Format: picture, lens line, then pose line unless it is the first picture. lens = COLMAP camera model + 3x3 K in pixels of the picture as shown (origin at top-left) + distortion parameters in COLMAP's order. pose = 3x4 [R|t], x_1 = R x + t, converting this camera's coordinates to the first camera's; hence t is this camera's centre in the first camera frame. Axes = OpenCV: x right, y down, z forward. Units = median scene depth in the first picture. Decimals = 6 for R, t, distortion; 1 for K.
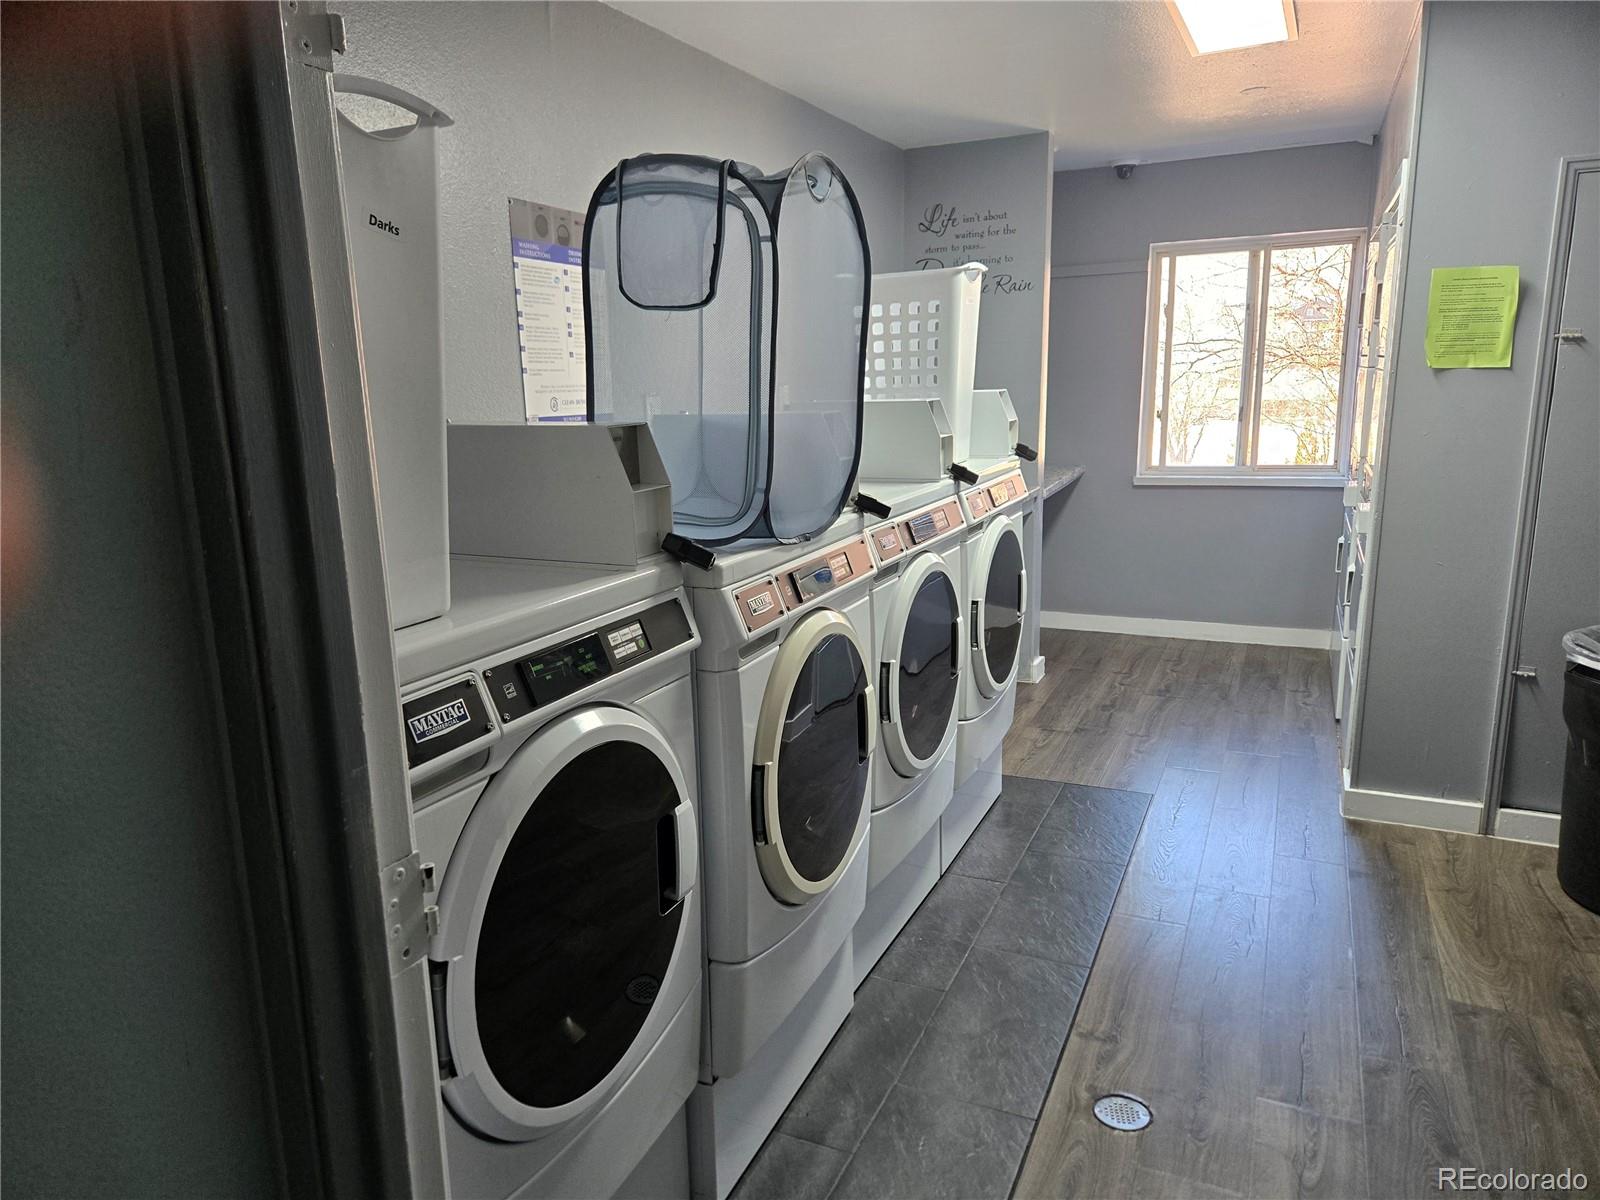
lens RADIAL K [[1064.3, 0, 795.7], [0, 1064.3, 611.0], [0, 0, 1]] dist [0.067549, -0.057721]
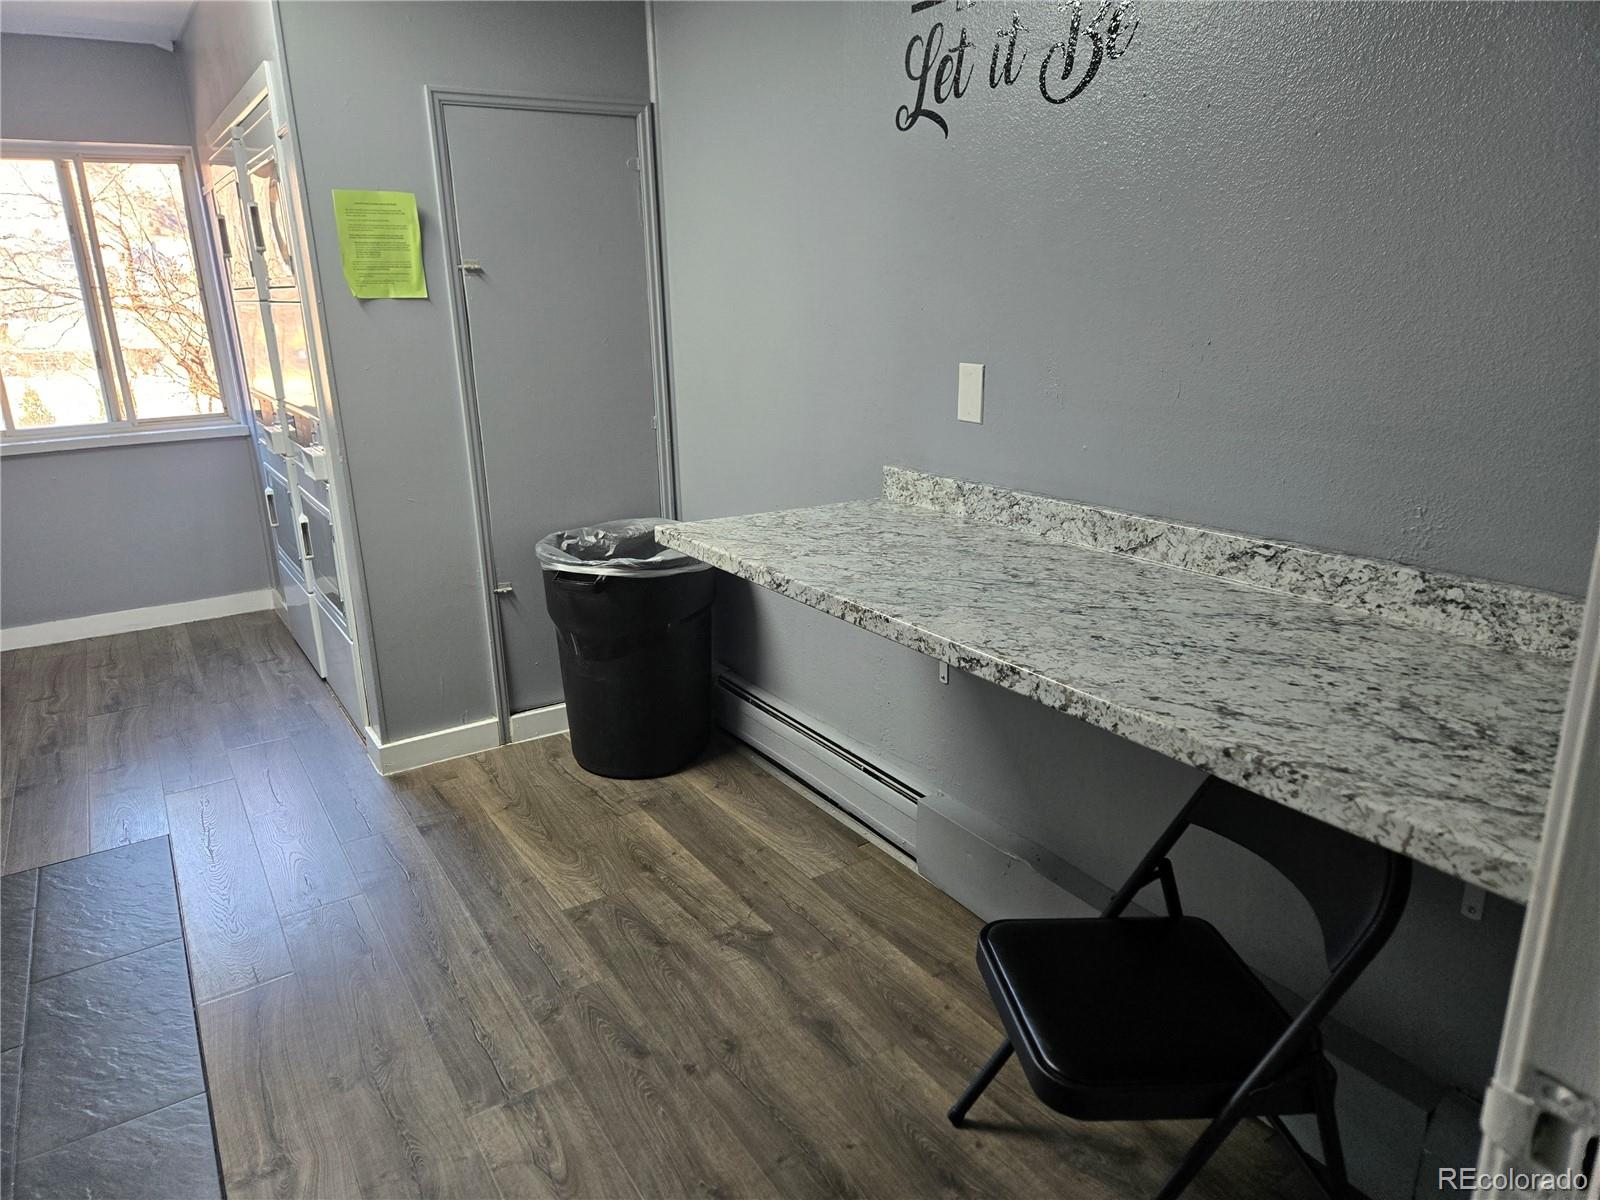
lens RADIAL K [[1064.3, 0, 795.7], [0, 1064.3, 611.0], [0, 0, 1]] dist [0.067549, -0.057721]
pose [[0.544271, -0.232692, 0.805992, -0.029175], [0.195653, 0.969476, 0.147769, -0.021605], [-0.815775, 0.077268, 0.573185, 0.158293]]
